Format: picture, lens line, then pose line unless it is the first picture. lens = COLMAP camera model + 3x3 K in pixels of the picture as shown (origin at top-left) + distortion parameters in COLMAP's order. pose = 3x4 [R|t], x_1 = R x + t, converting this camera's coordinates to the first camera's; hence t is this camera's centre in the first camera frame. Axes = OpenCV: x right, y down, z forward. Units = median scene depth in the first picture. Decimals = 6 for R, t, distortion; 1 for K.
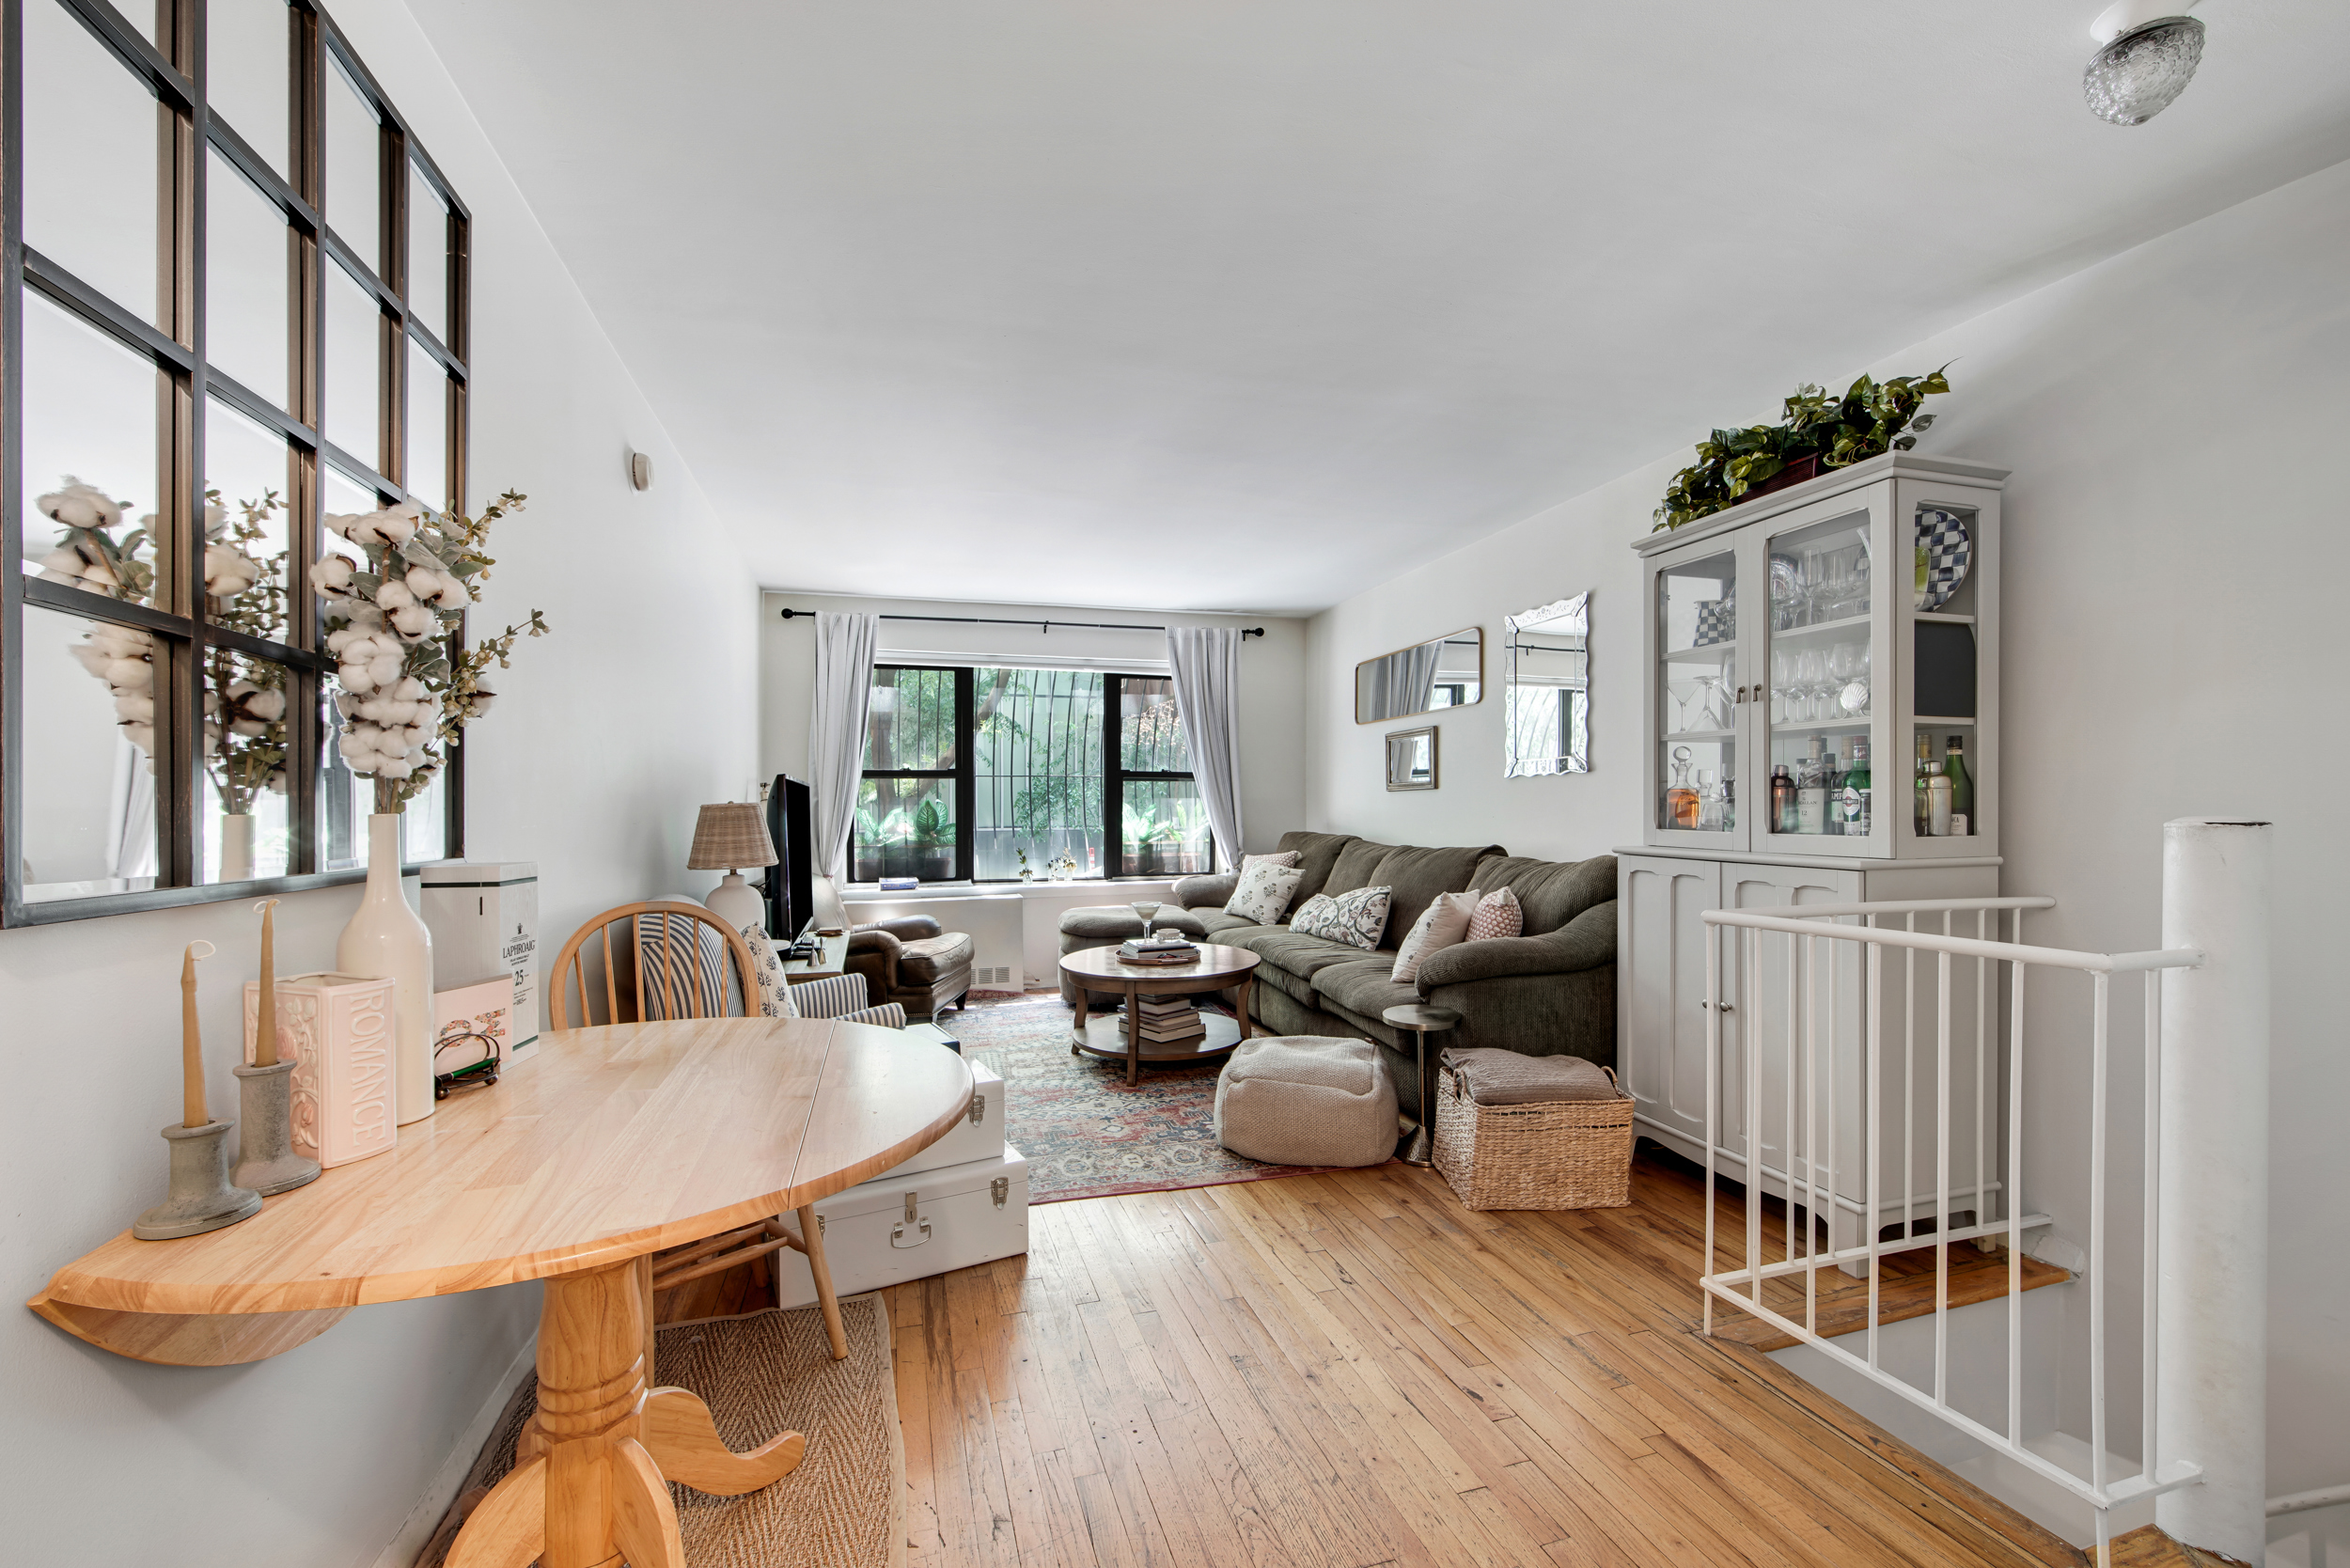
lens RADIAL K [[982.4, 0, 1175.0], [0, 982.4, 784.0], [0, 0, 1]] dist [-0.001896, -0.000051]
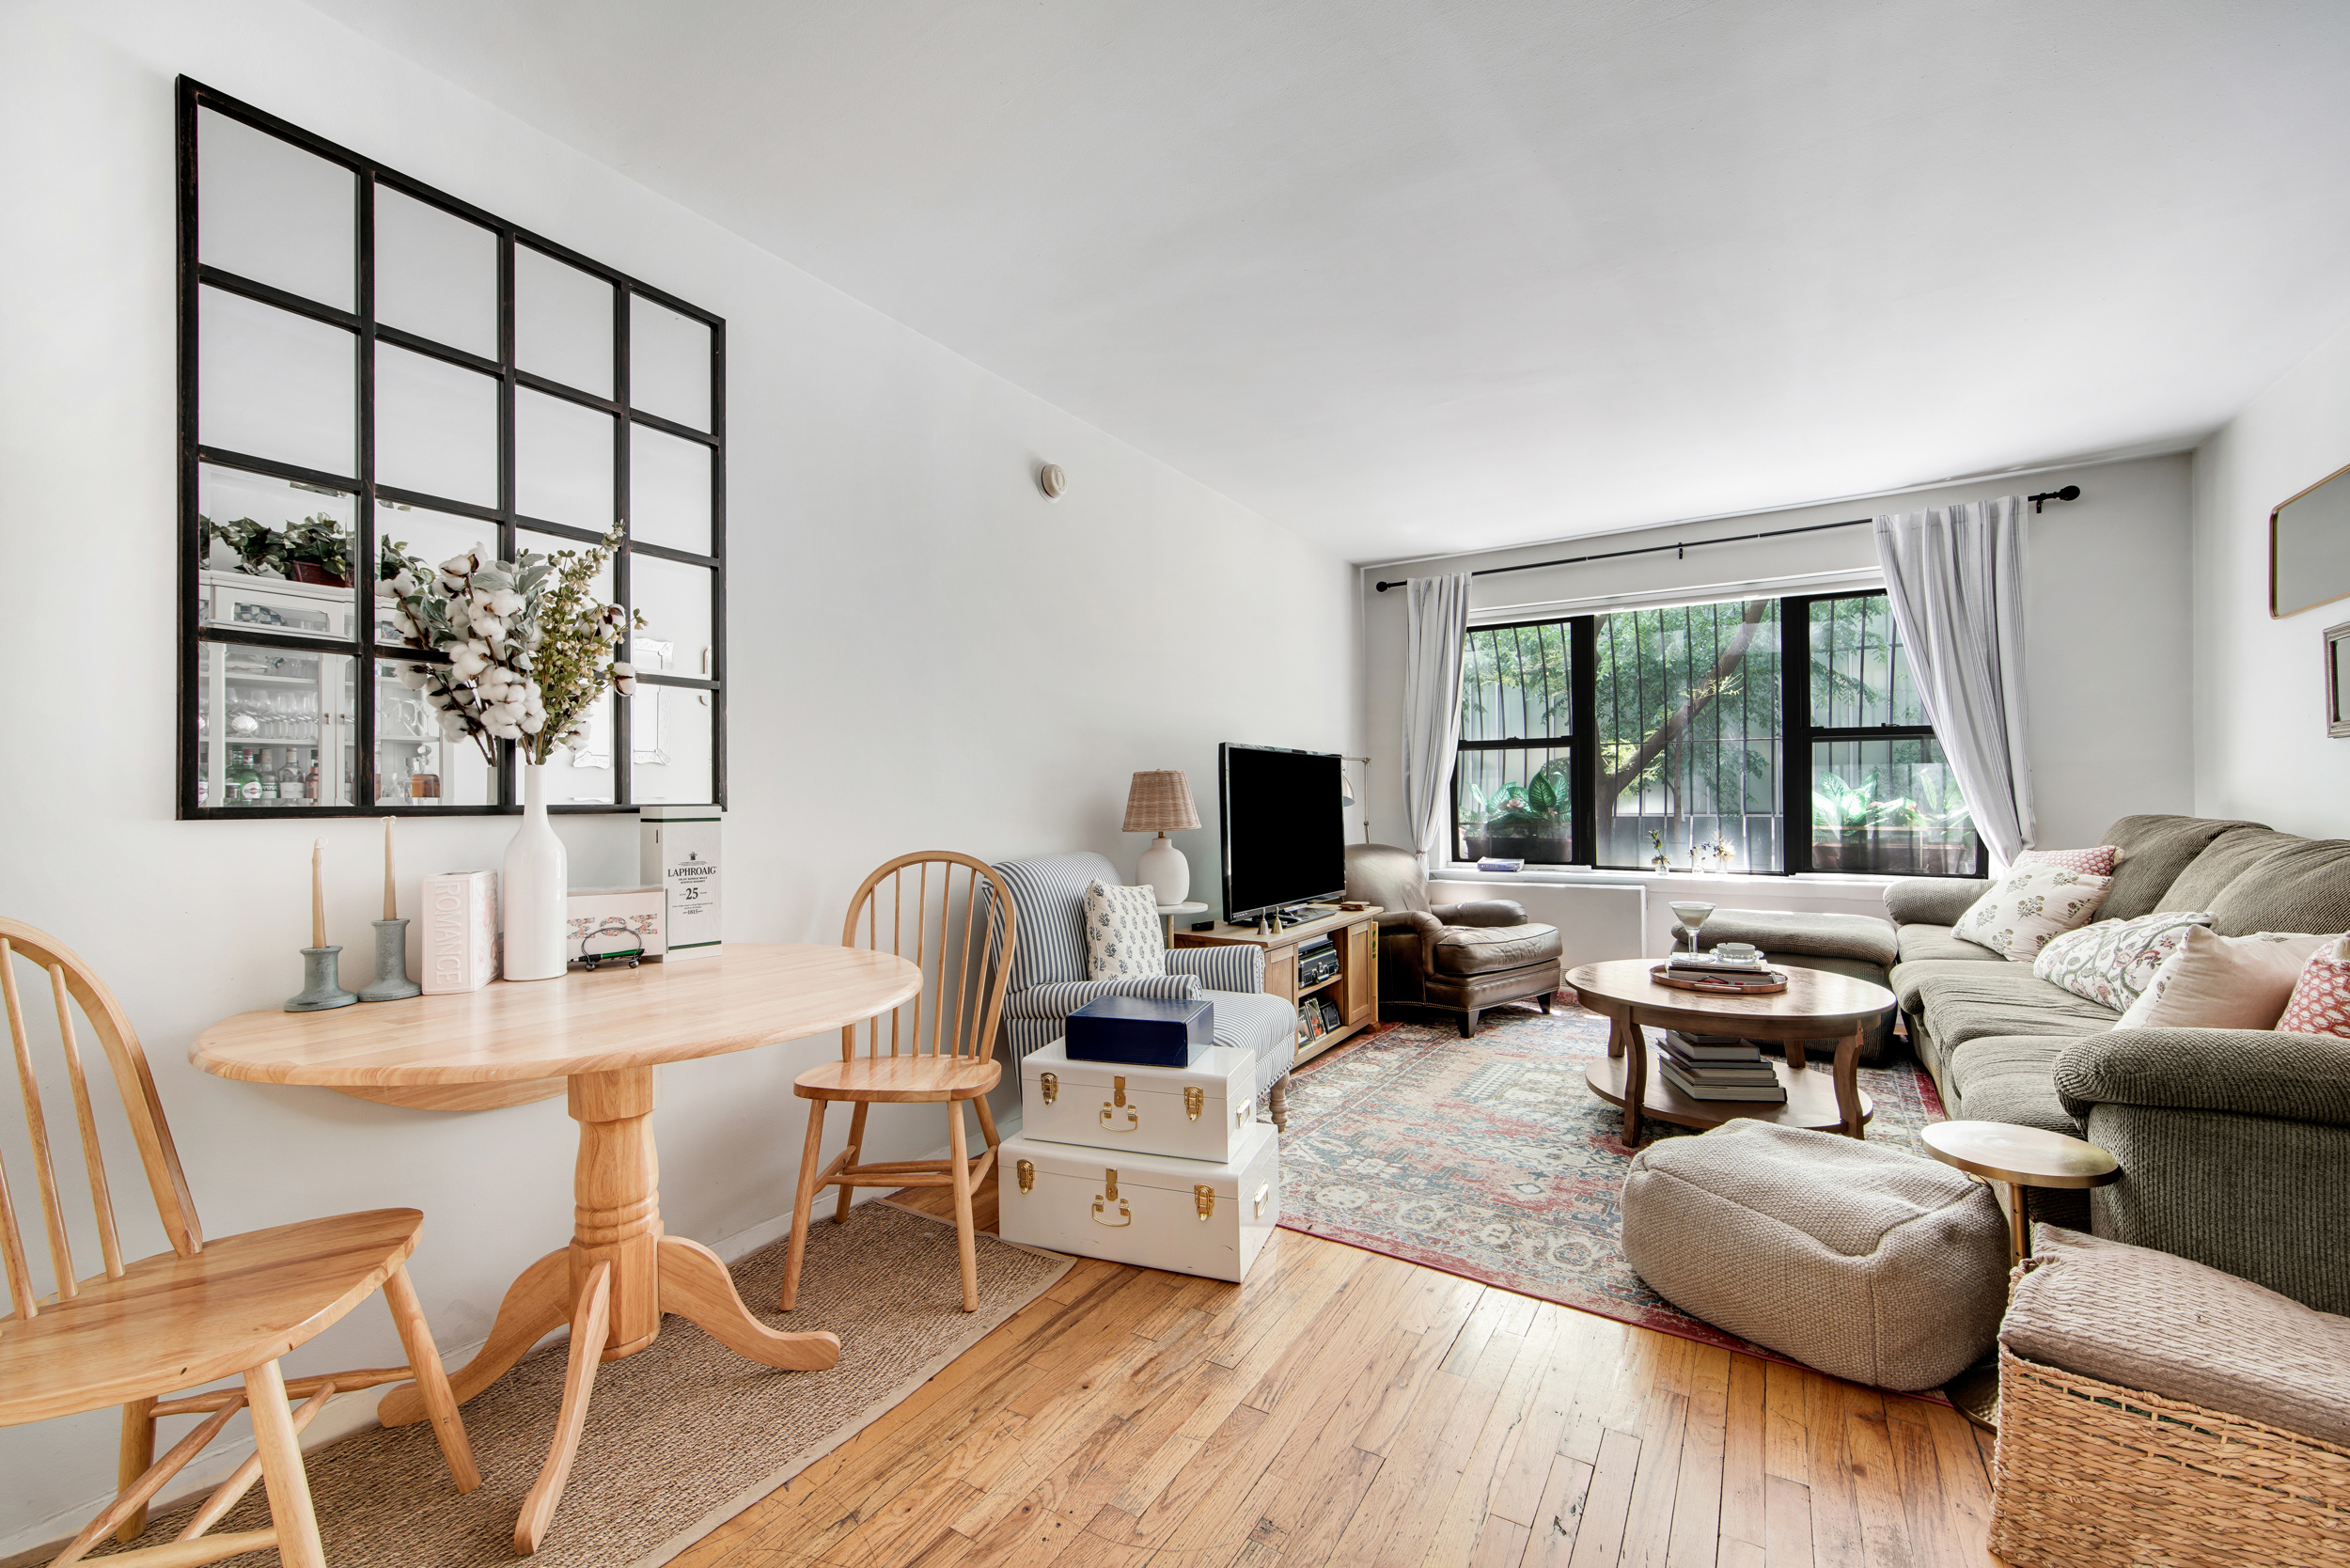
lens RADIAL K [[963.7, 0, 1129.7], [0, 963.7, 784.3], [0, 0, 1]] dist [-0.008709, 0.000119]
pose [[0.640230, -0.007667, -0.768145, 0.248293], [0.019998, 0.999778, 0.006690, 0.019781], [0.767923, -0.019644, 0.640241, 0.227210]]
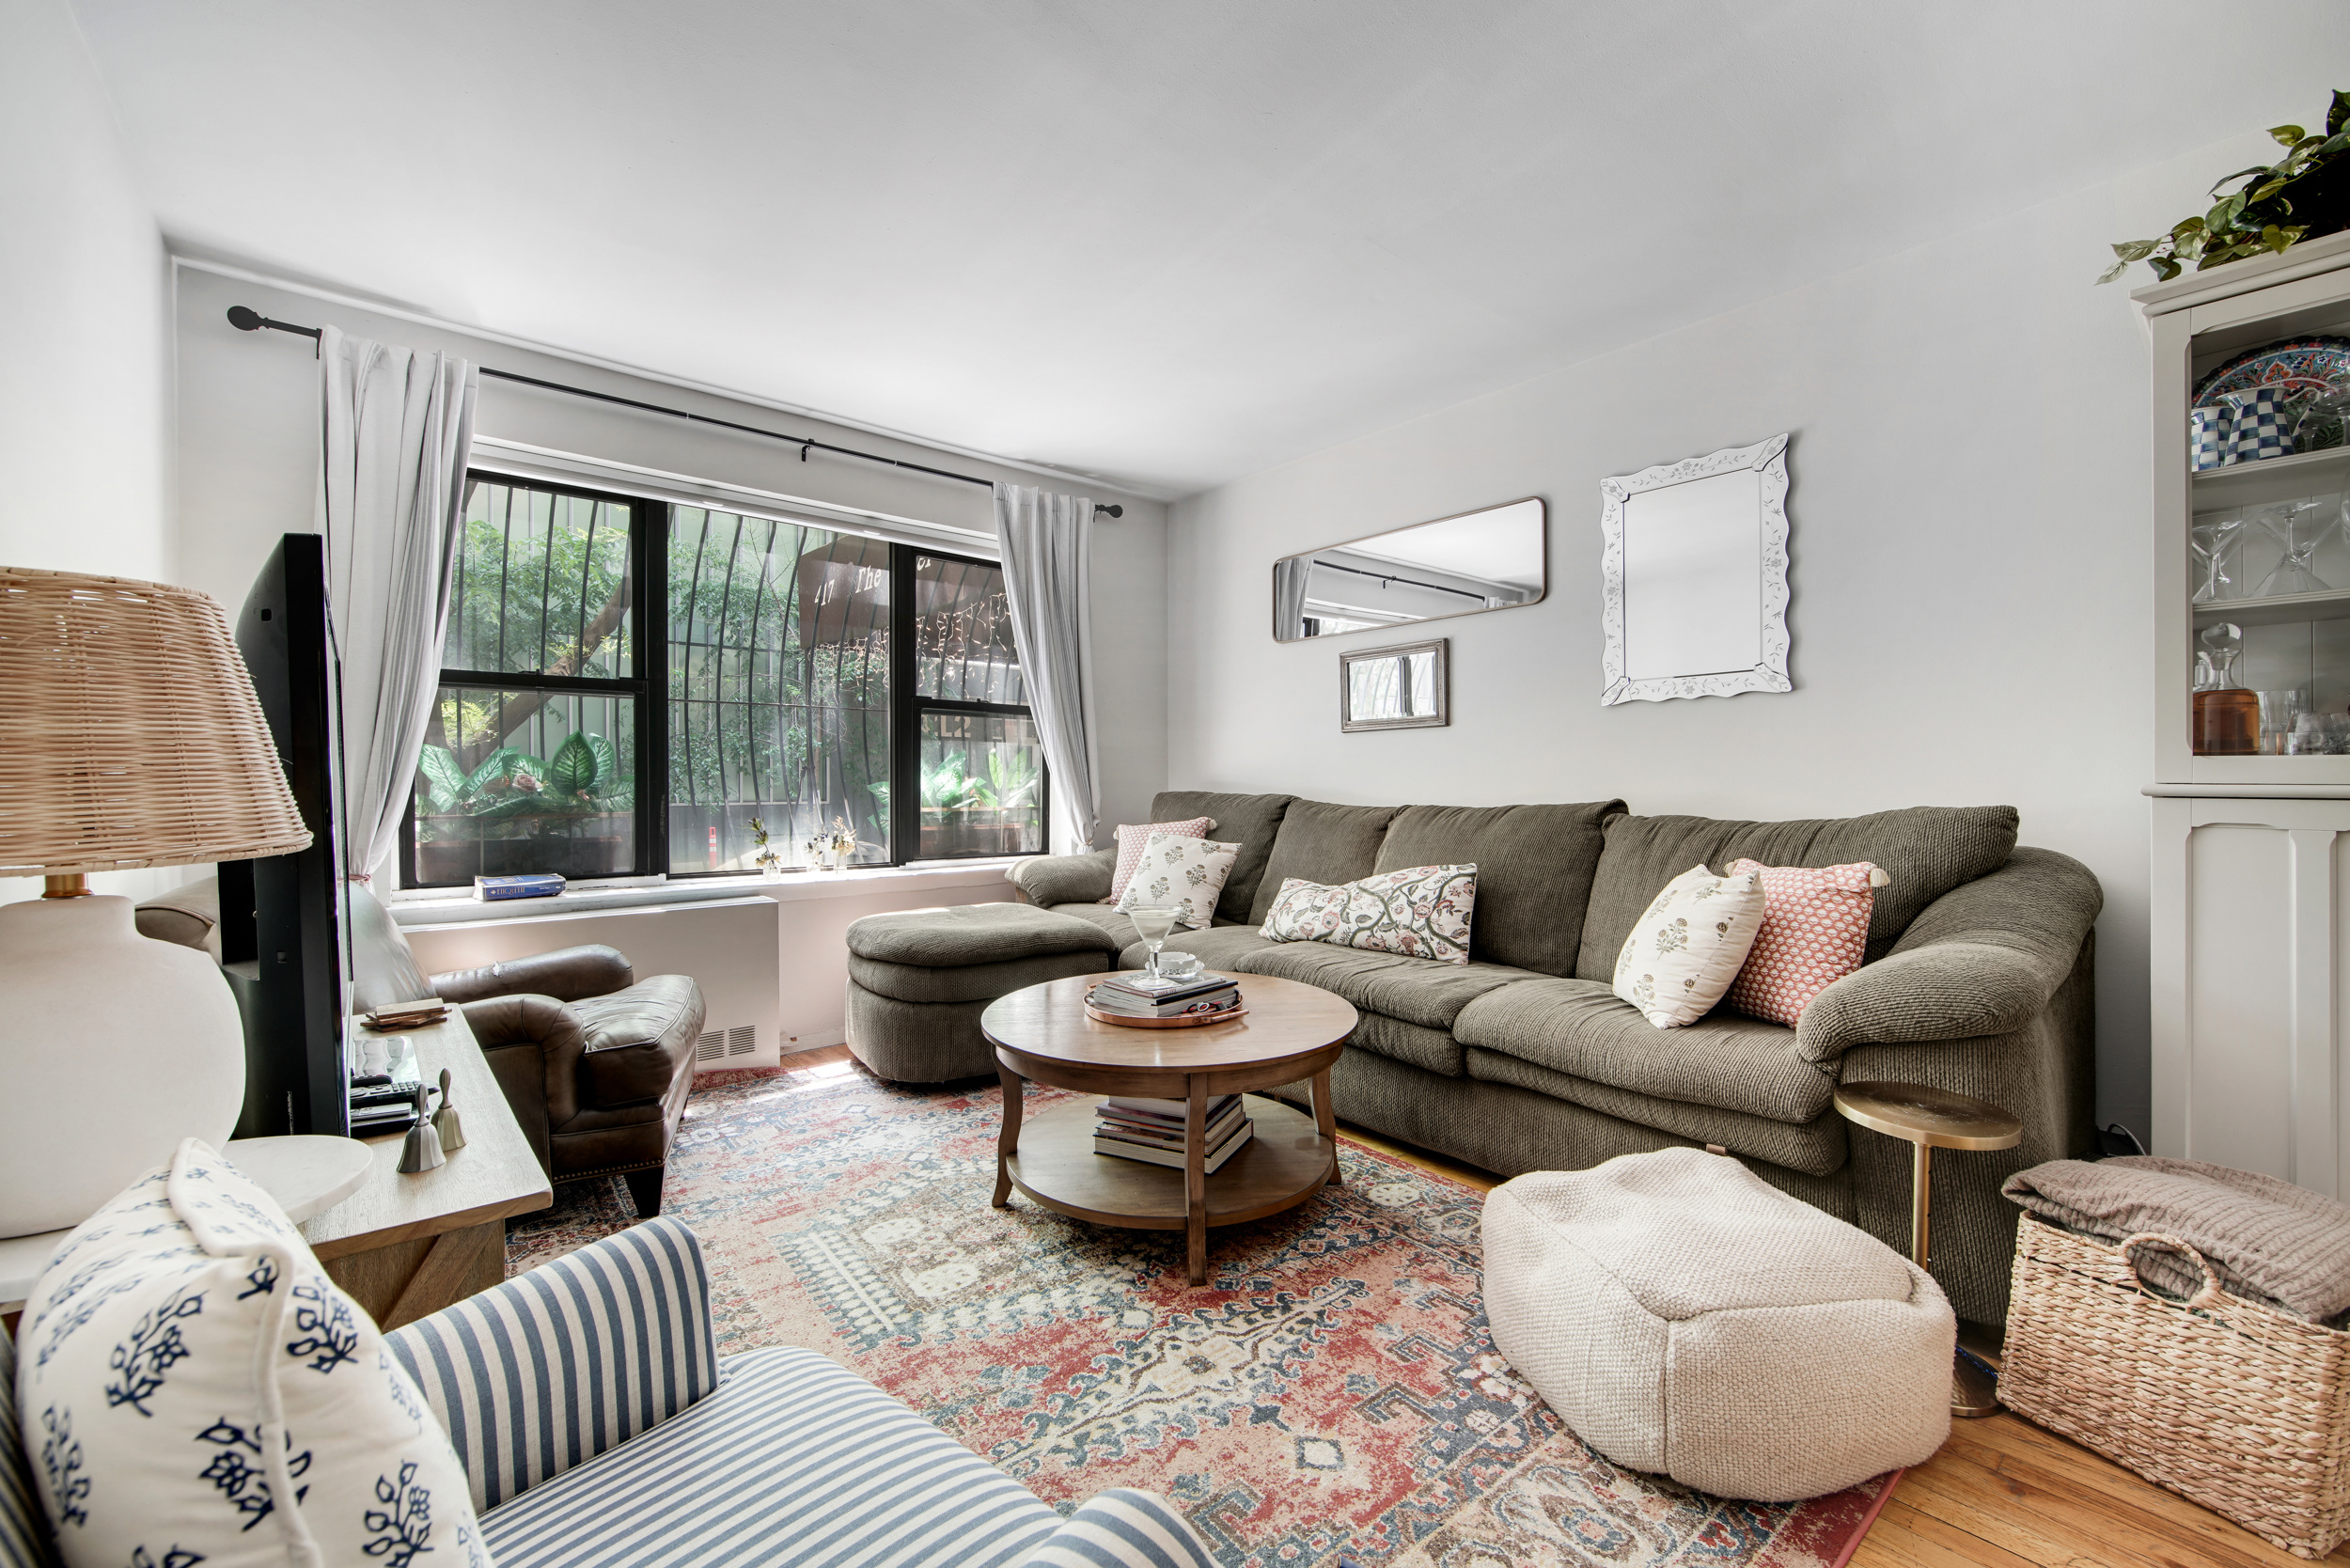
lens RADIAL K [[962.6, 0, 1198.6], [0, 962.6, 777.7], [0, 0, 1]] dist [-0.007523, -0.000001]
pose [[0.906712, 0.007888, 0.421678, -0.226527], [-0.014005, 0.999837, 0.011412, 0.043183], [-0.421519, -0.016253, 0.906674, 0.512769]]
